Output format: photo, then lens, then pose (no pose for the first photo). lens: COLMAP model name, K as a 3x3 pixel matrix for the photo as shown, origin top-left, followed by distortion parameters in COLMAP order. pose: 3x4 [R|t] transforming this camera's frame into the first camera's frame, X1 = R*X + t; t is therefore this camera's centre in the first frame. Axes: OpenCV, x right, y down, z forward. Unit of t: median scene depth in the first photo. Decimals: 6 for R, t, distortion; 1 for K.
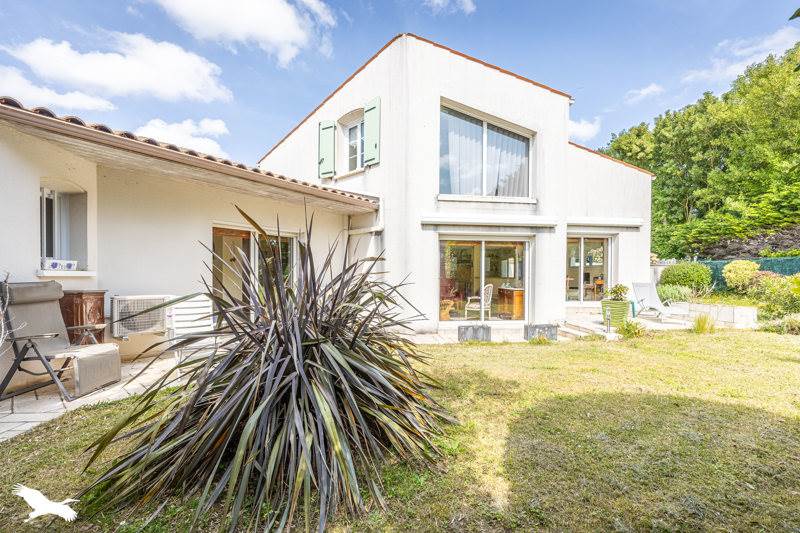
lens RADIAL K [[318.4, 0, 399.4], [0, 318.4, 281.6], [0, 0, 1]] dist [0.000313, -0.000359]
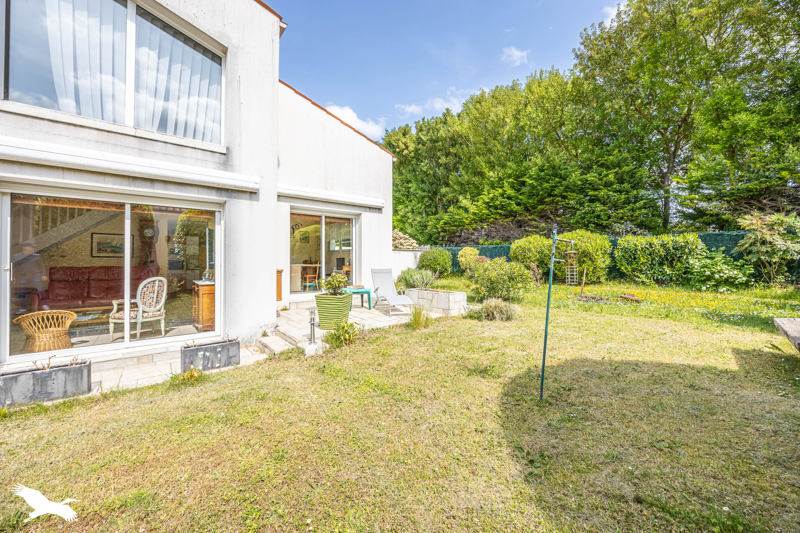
lens RADIAL K [[304.3, 0, 403.2], [0, 304.3, 261.7], [0, 0, 1]] dist [0.000461, 0.000050]
pose [[0.837979, -0.009417, 0.545622, 0.216434], [0.016495, 0.999831, -0.008077, -0.005409], [-0.545454, 0.015768, 0.837993, 0.151366]]
